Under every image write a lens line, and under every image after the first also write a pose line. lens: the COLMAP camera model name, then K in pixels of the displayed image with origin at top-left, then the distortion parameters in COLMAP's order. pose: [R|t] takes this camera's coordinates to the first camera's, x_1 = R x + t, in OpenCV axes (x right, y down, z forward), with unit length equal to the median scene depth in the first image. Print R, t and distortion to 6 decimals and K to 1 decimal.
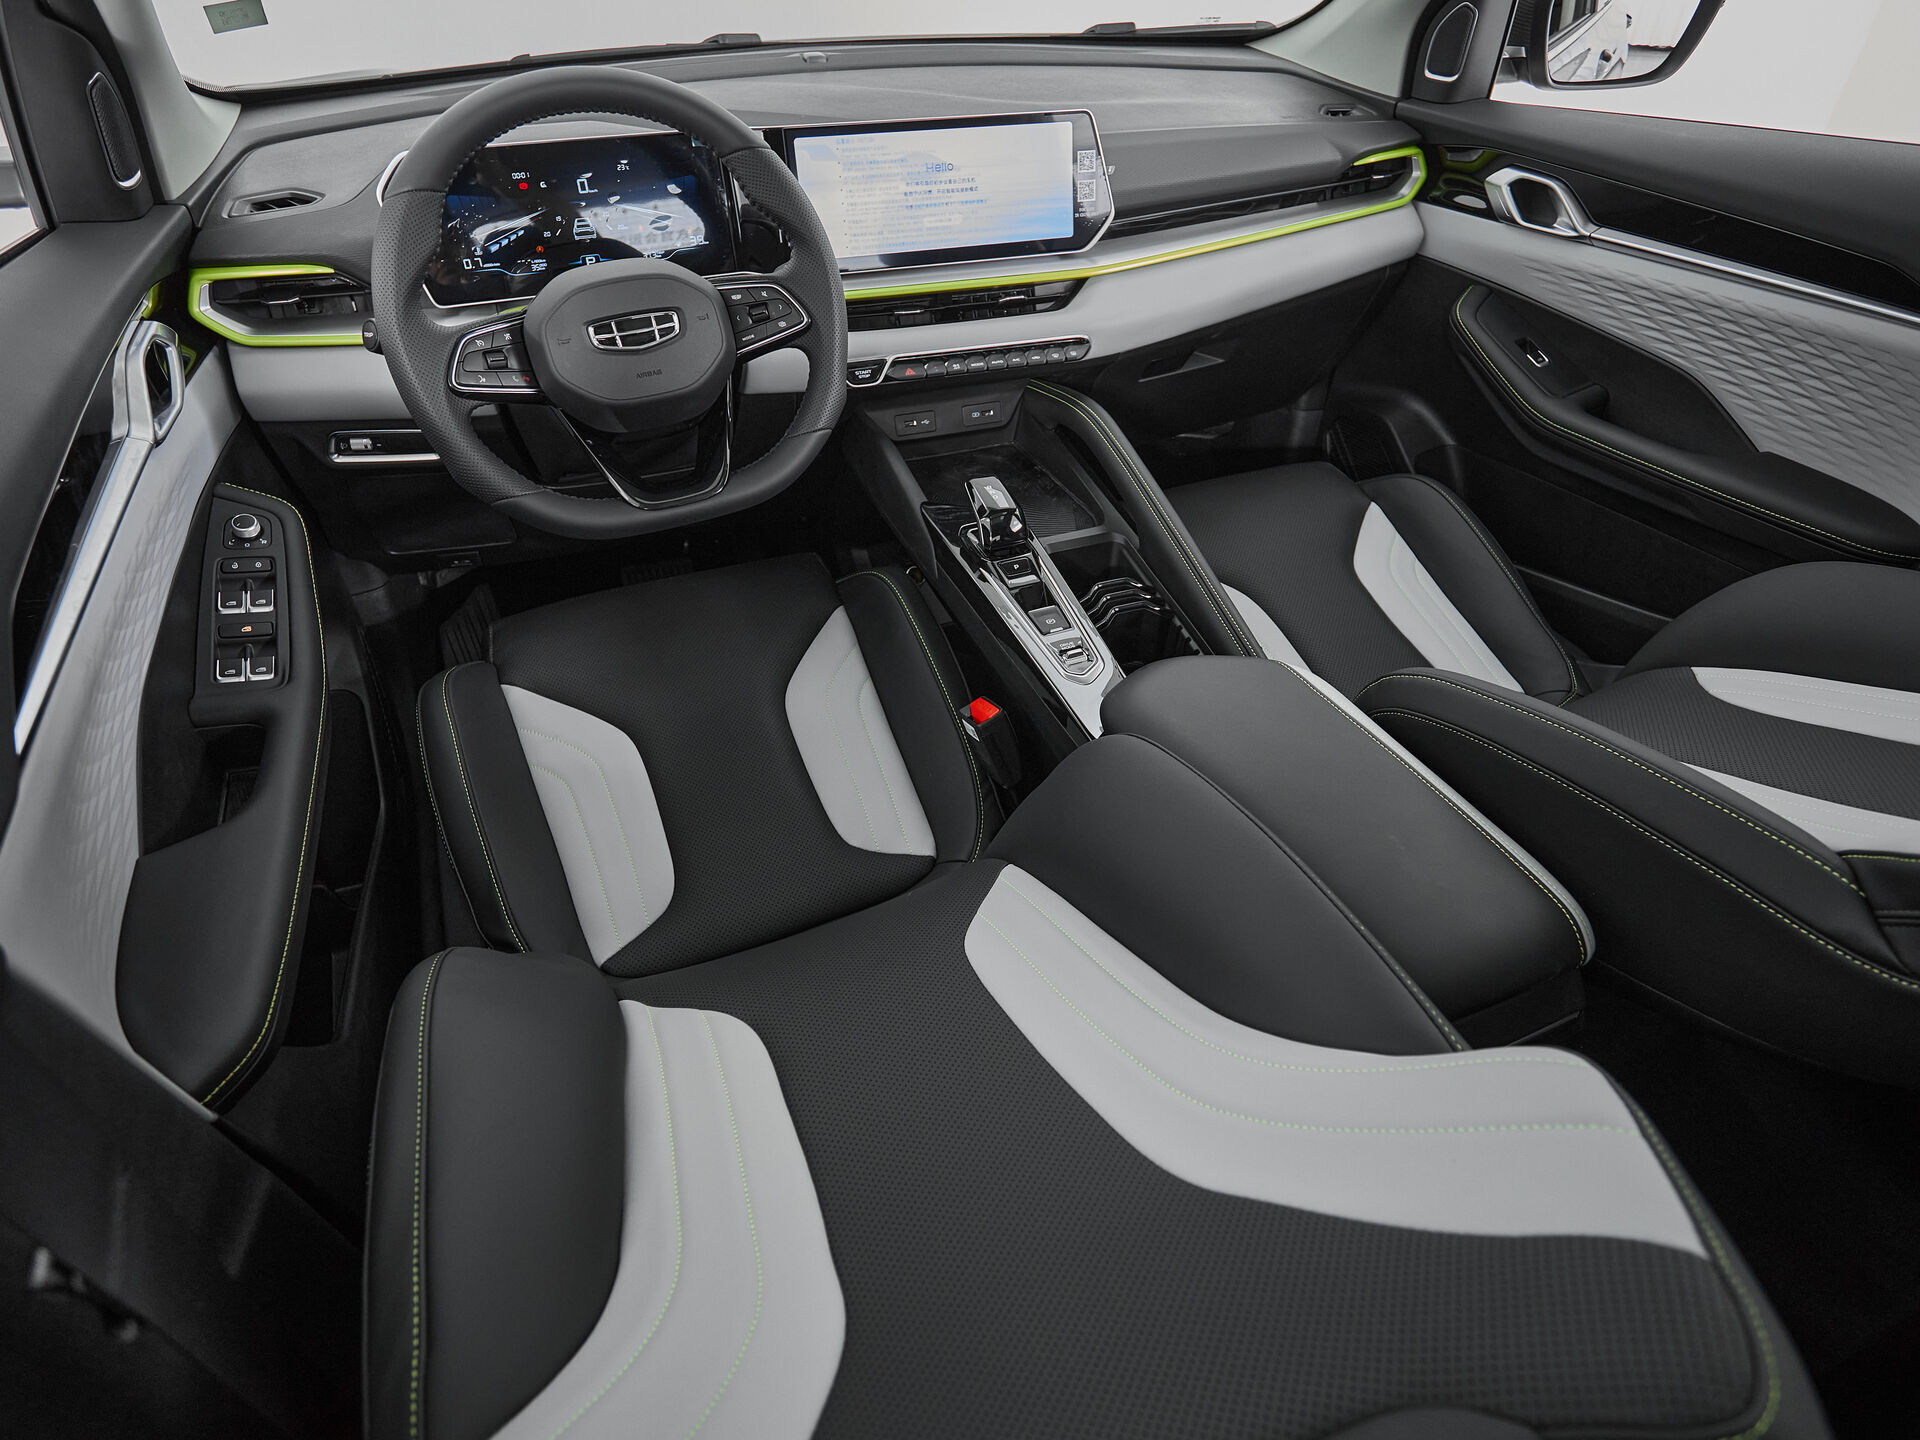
lens RADIAL K [[1072.9, 0, 961.3], [0, 1072.9, 711.5], [0, 0, 1]] dist [-0.000808, -0.000615]
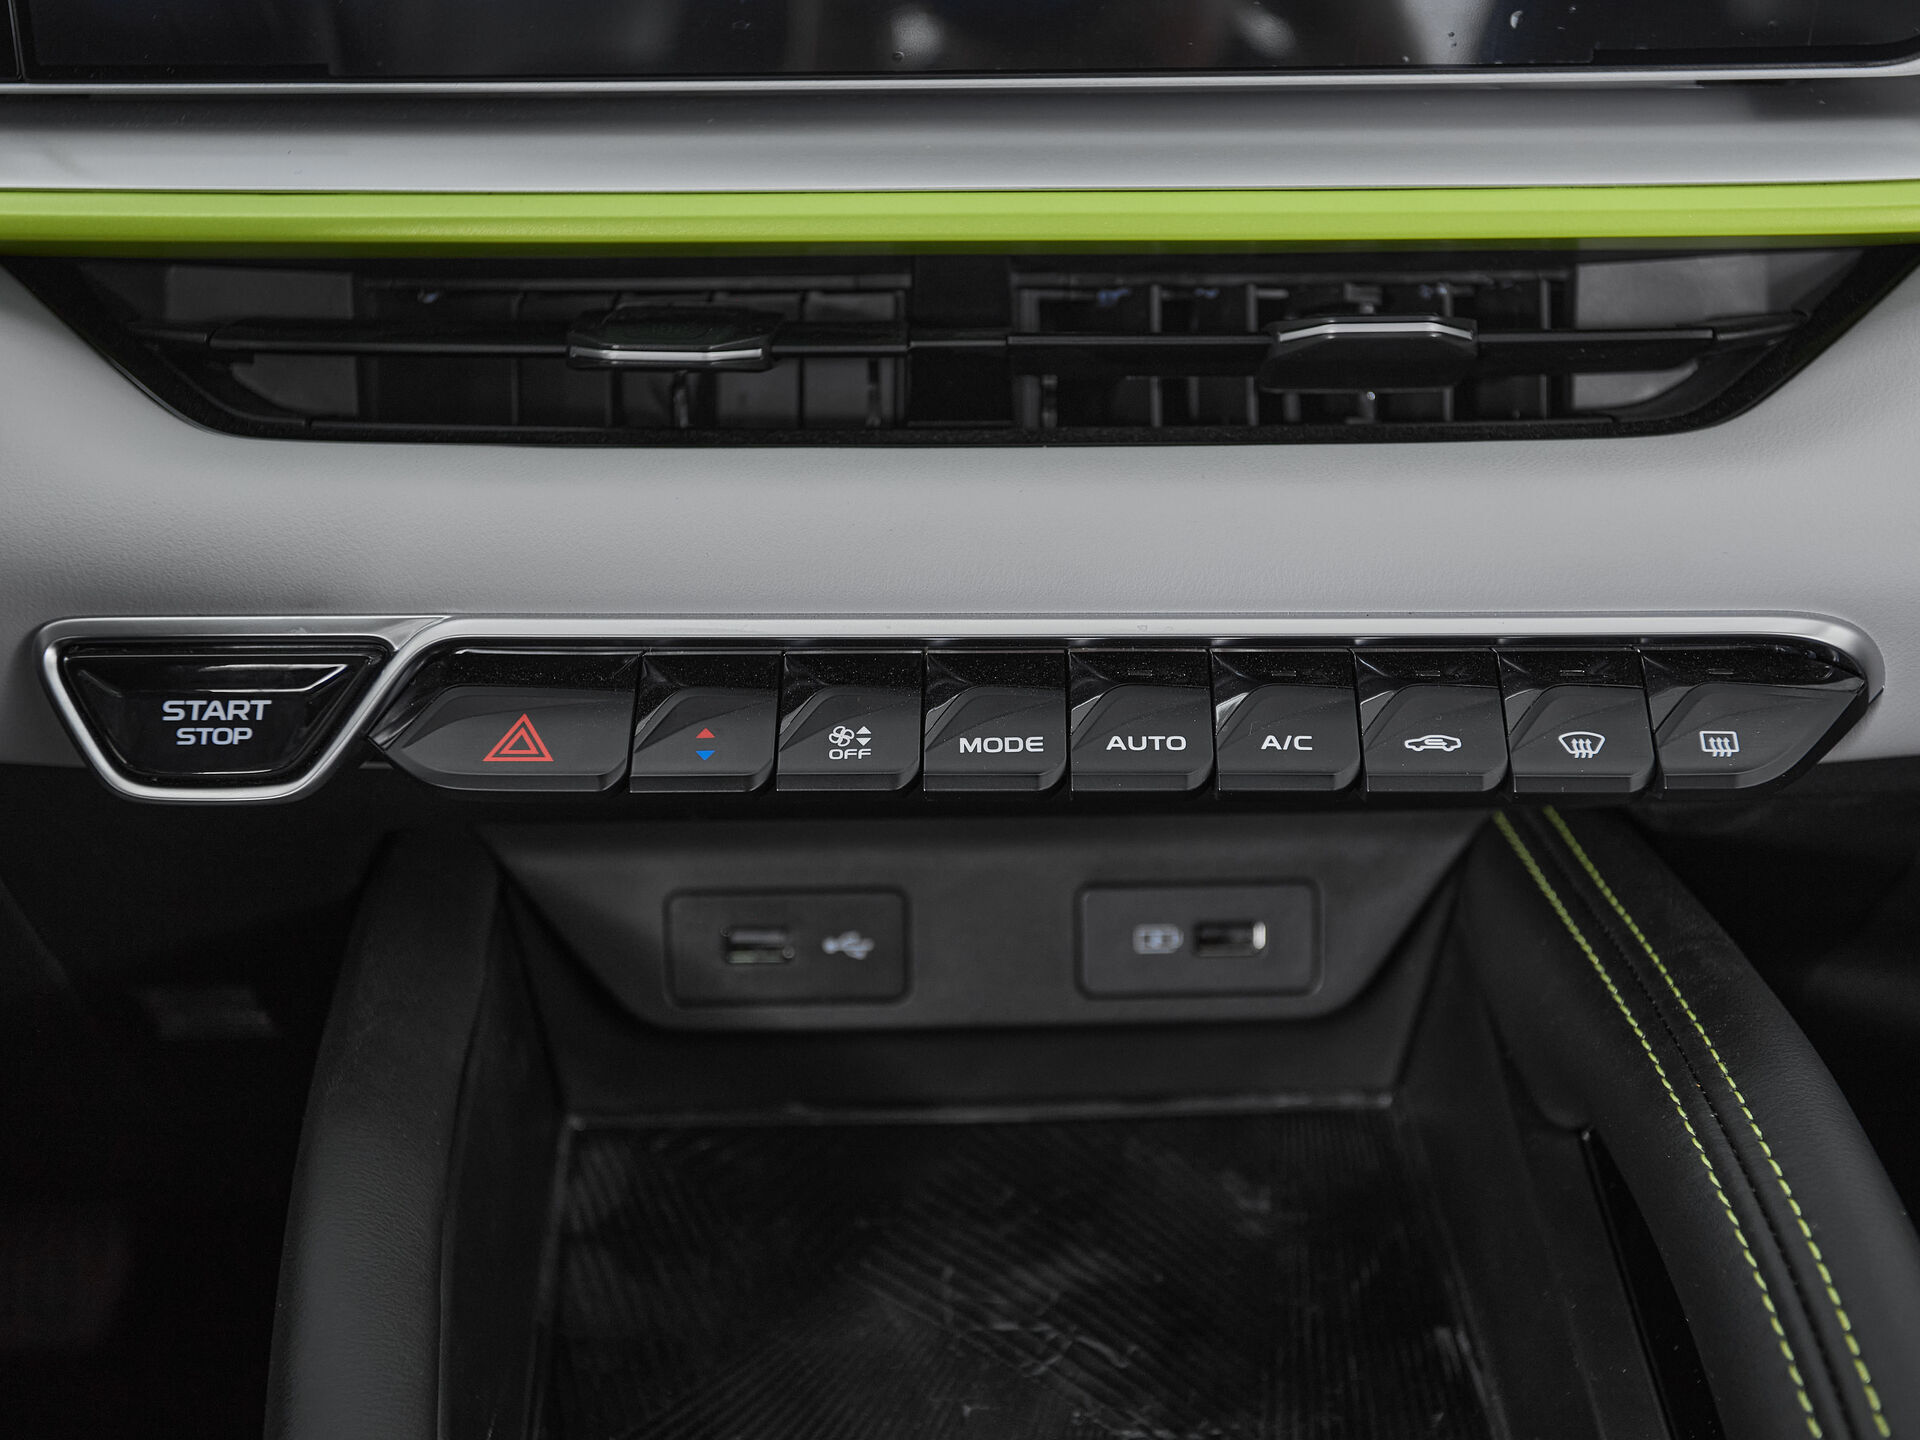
lens RADIAL K [[2515.8, 0, 979.5], [0, 2515.8, 746.4], [0, 0, 1]] dist [0.014778, 0.069274]
pose [[0.943741, 0.147009, -0.296211, 0.115420], [-0.191753, 0.973060, -0.128006, -0.283671], [0.269413, 0.177604, 0.946506, 0.686729]]
